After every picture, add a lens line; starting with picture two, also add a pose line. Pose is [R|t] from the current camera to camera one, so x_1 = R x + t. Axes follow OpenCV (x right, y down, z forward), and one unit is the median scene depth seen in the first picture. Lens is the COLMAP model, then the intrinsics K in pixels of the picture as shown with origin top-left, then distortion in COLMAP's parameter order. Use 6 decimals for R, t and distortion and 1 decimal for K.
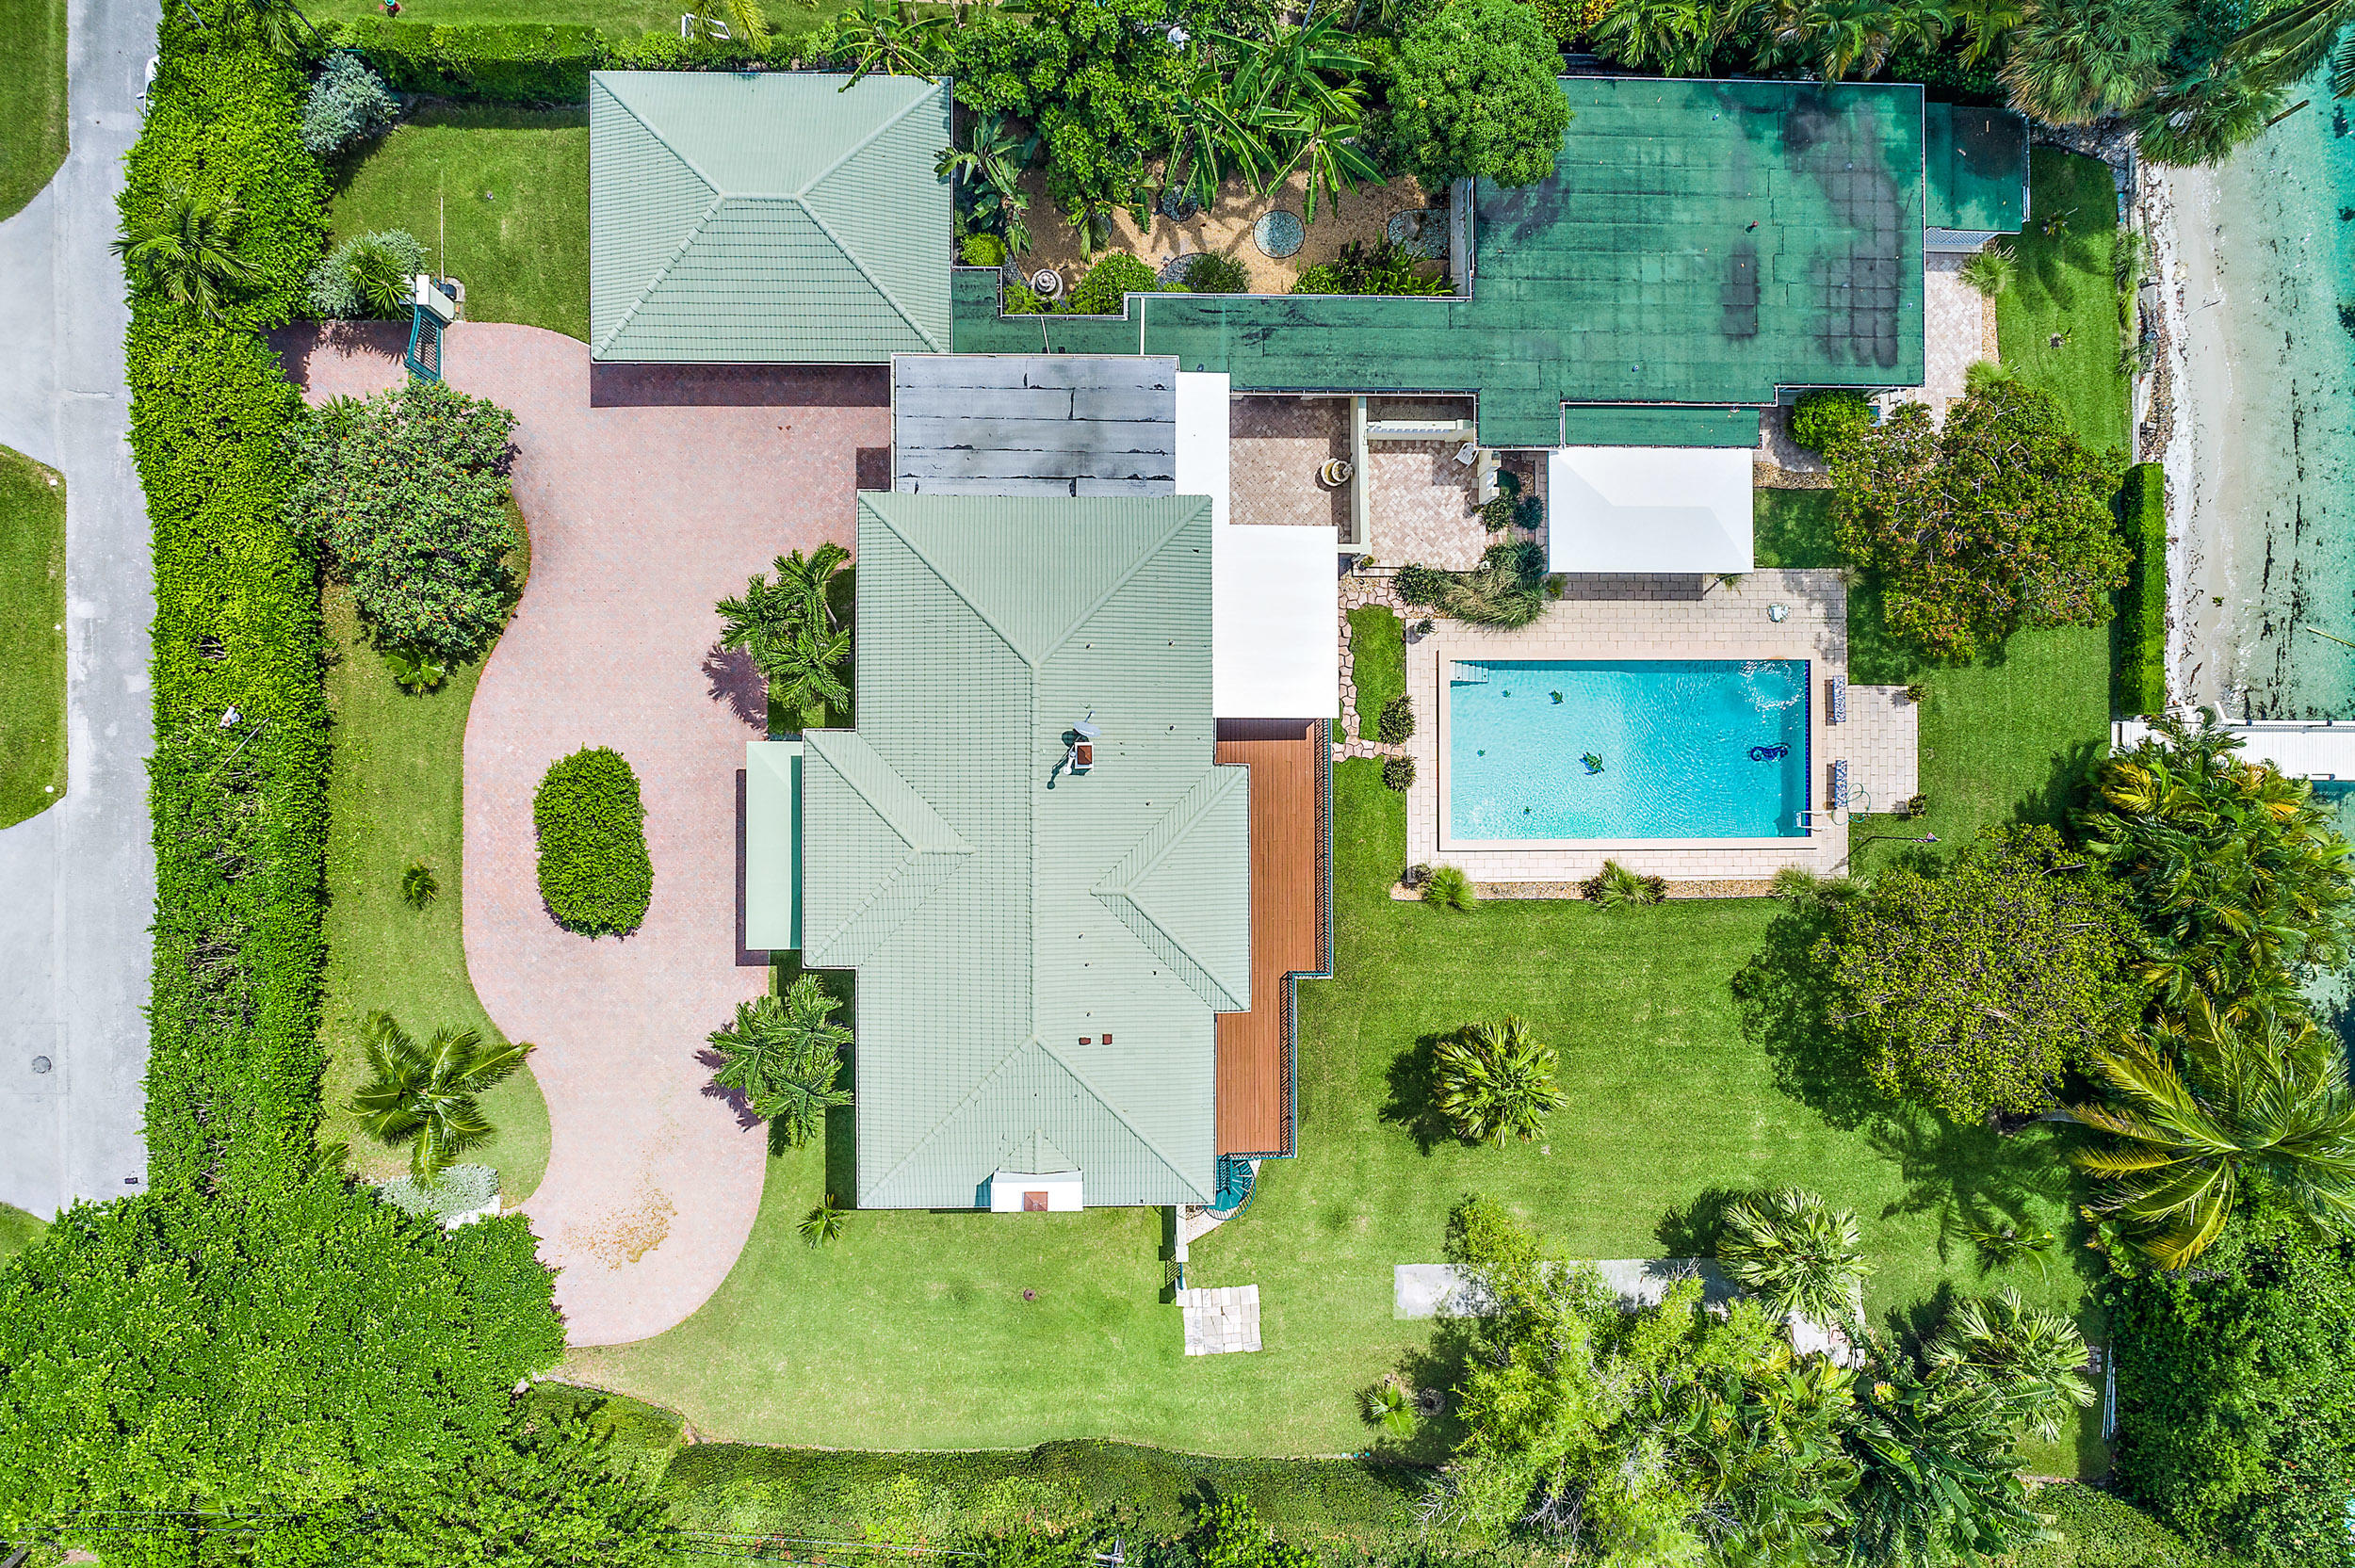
lens RADIAL K [[1609.7, 0, 1191.6], [0, 1609.7, 793.4], [0, 0, 1]] dist [-0.007356, 0.004685]
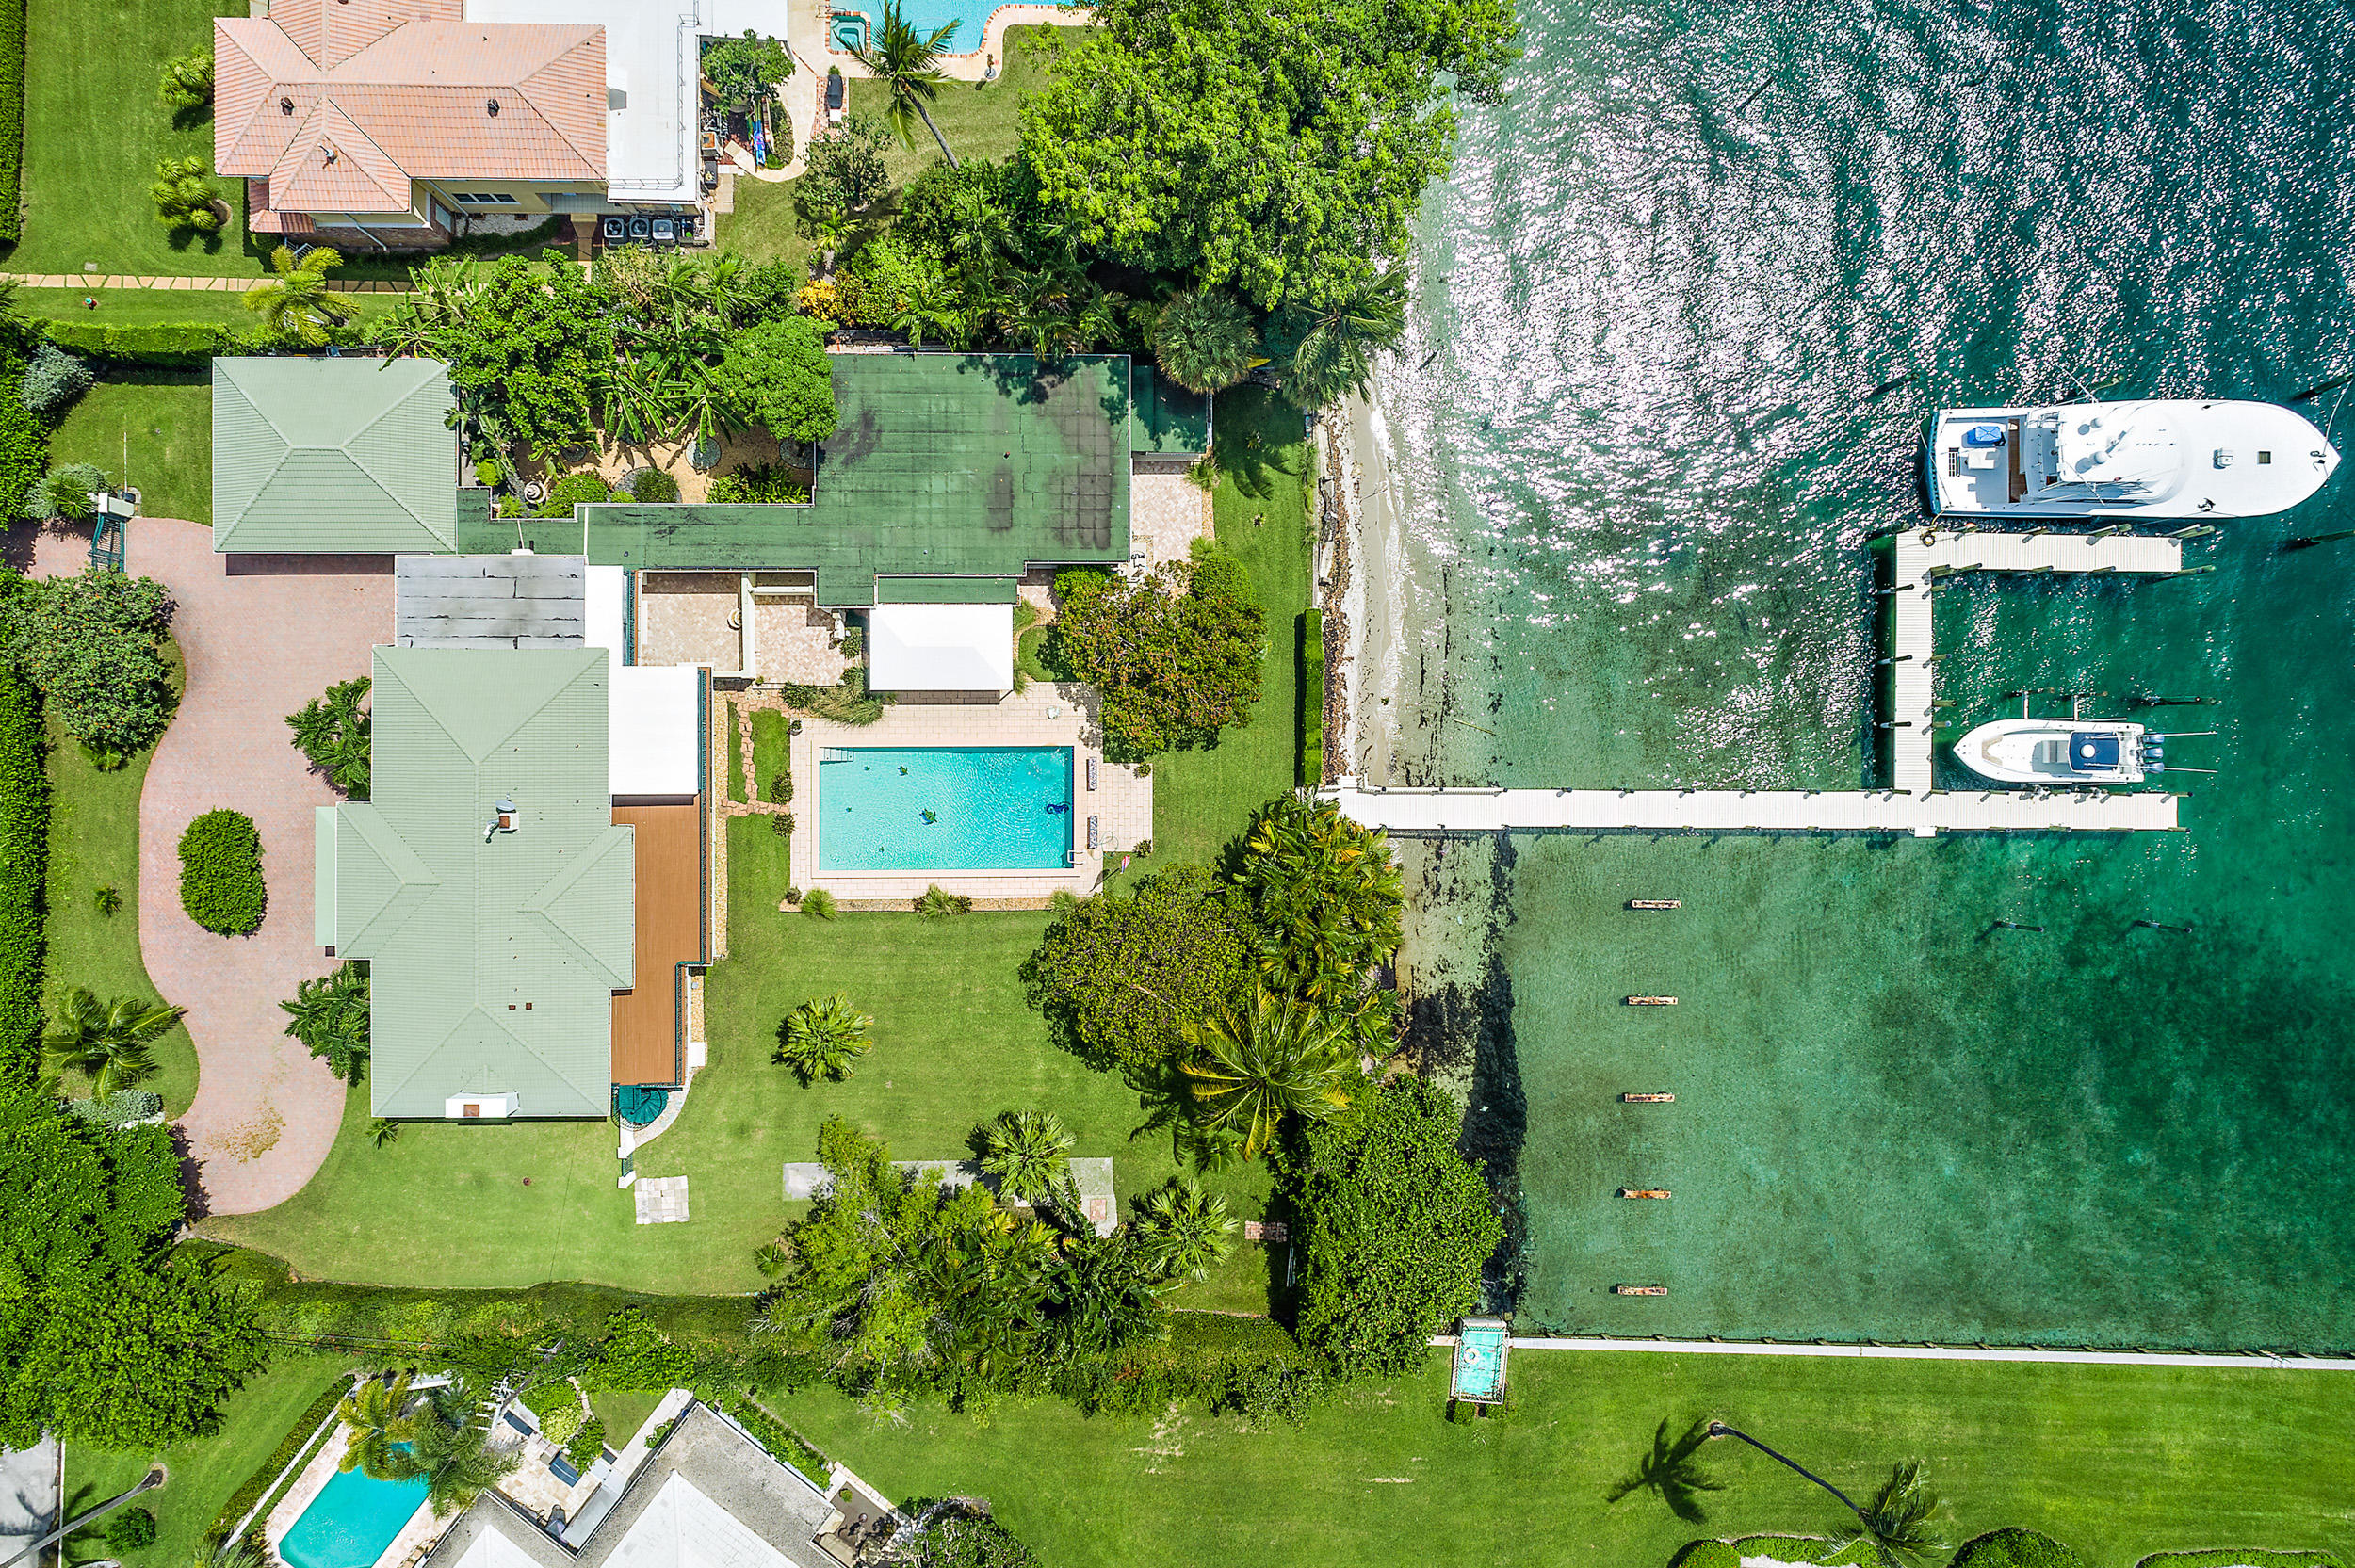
lens RADIAL K [[1609.7, 0, 1165.9], [0, 1609.7, 774.8], [0, 0, 1]] dist [-0.007356, 0.004685]
pose [[0.999965, 0.001196, -0.008335, 0.496440], [-0.001185, 0.999999, 0.001233, -0.060971], [0.008337, -0.001223, 0.999965, -0.459710]]
